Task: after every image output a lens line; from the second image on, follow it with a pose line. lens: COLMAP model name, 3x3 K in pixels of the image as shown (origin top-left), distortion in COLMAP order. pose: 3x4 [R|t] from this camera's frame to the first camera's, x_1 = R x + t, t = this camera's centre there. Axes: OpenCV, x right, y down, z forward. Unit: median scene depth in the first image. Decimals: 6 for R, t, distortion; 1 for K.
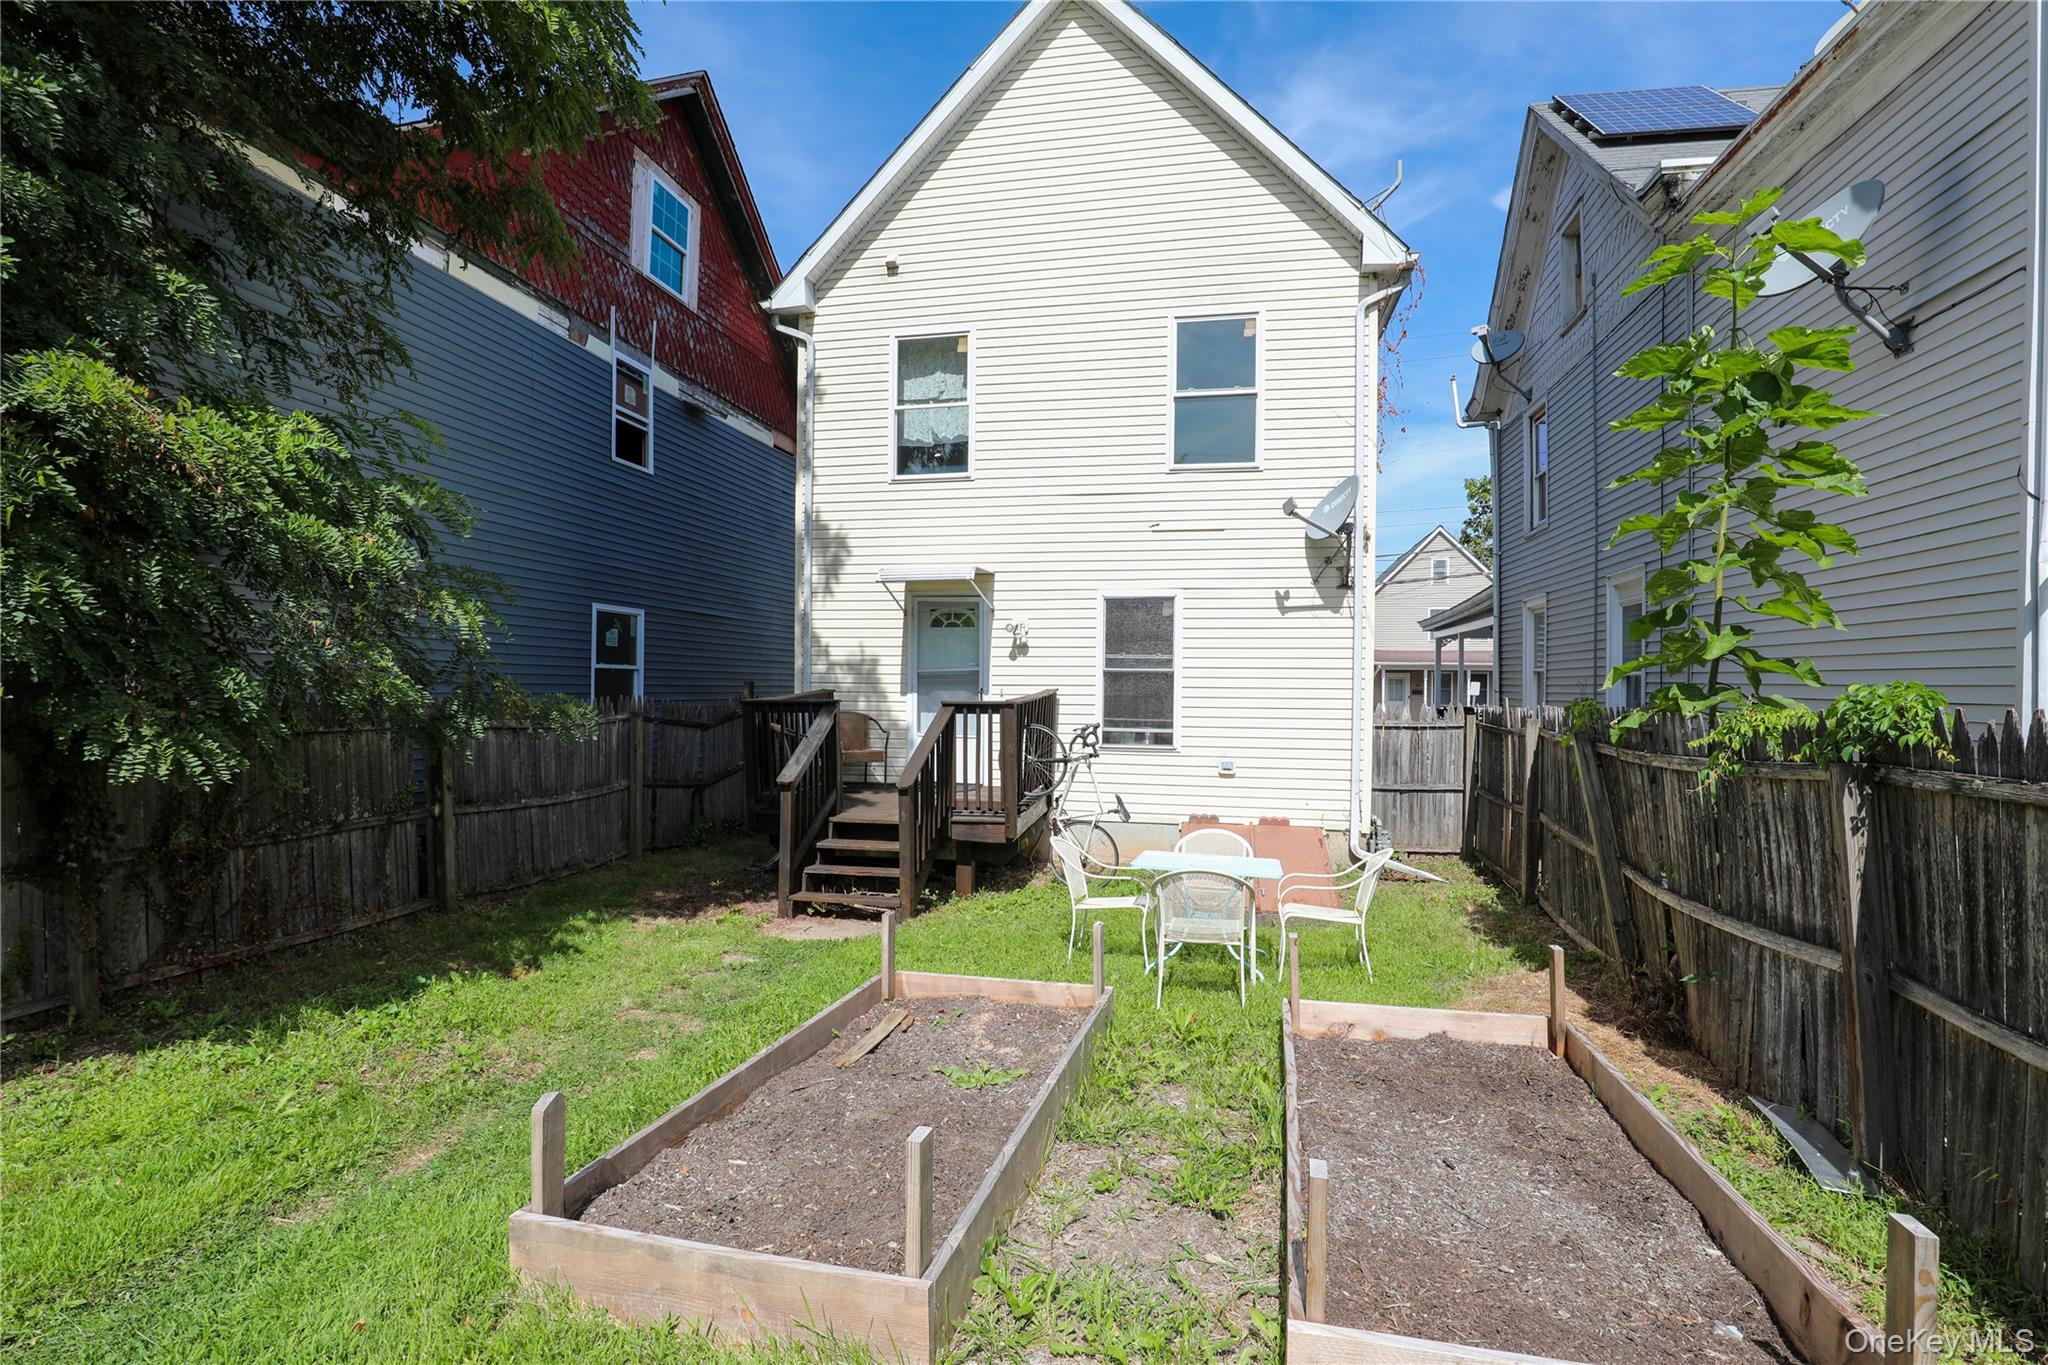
lens RADIAL K [[929.6, 0, 1026.9], [0, 929.6, 679.5], [0, 0, 1]] dist [-0.001116, -0.000007]
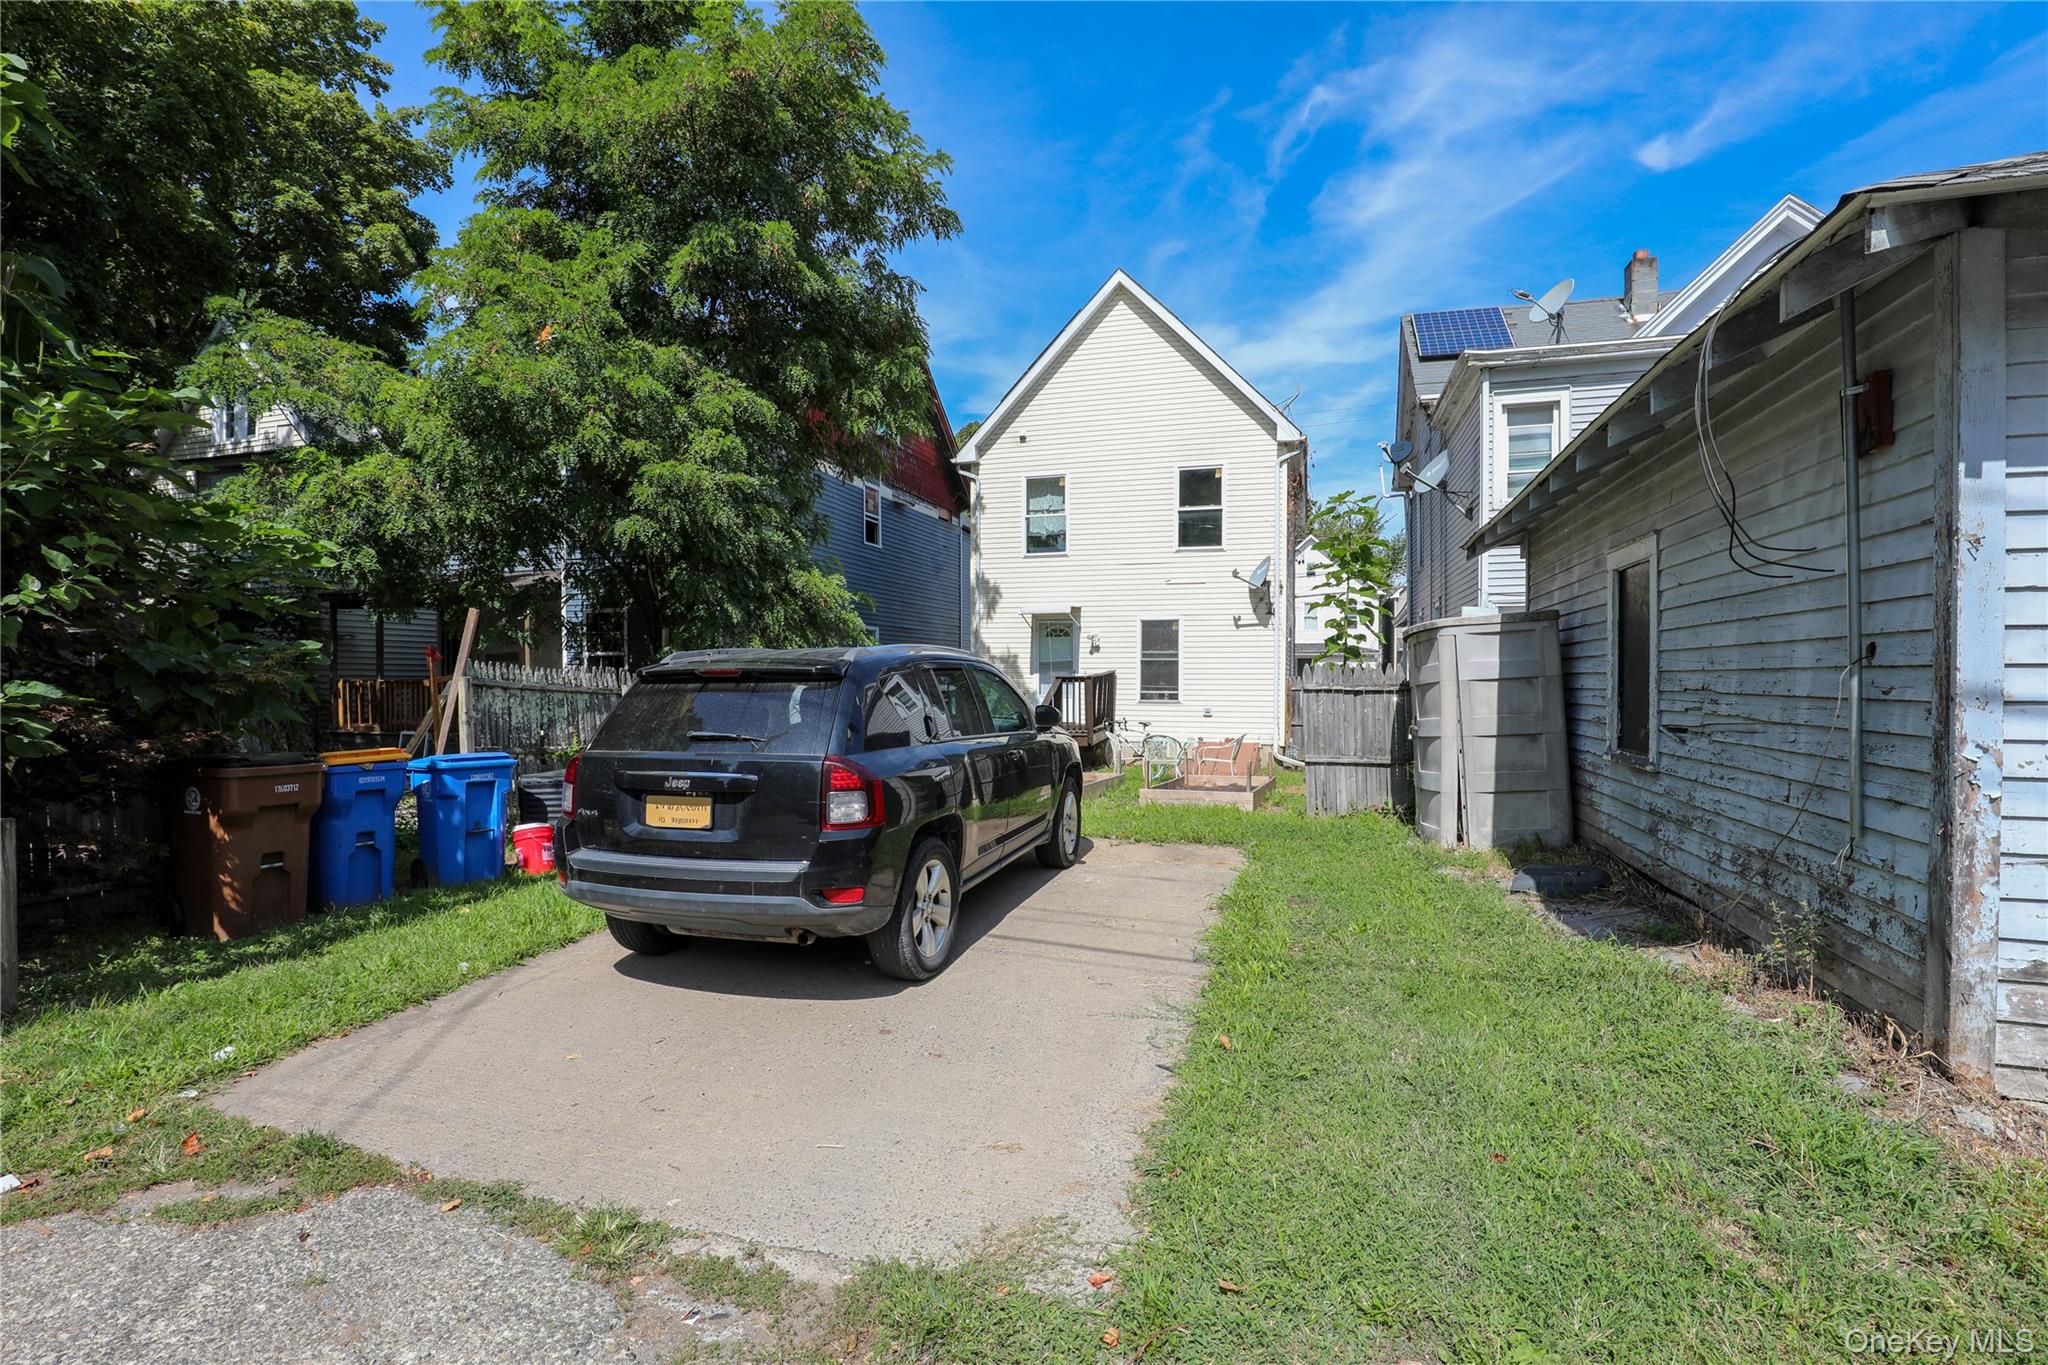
lens RADIAL K [[929.6, 0, 1026.7], [0, 929.6, 679.5], [0, 0, 1]] dist [-0.001116, -0.000007]
pose [[0.995418, -0.010078, -0.095087, 0.031470], [0.011449, 0.999838, 0.013884, 0.001083], [0.094932, -0.014909, 0.995372, -0.851297]]
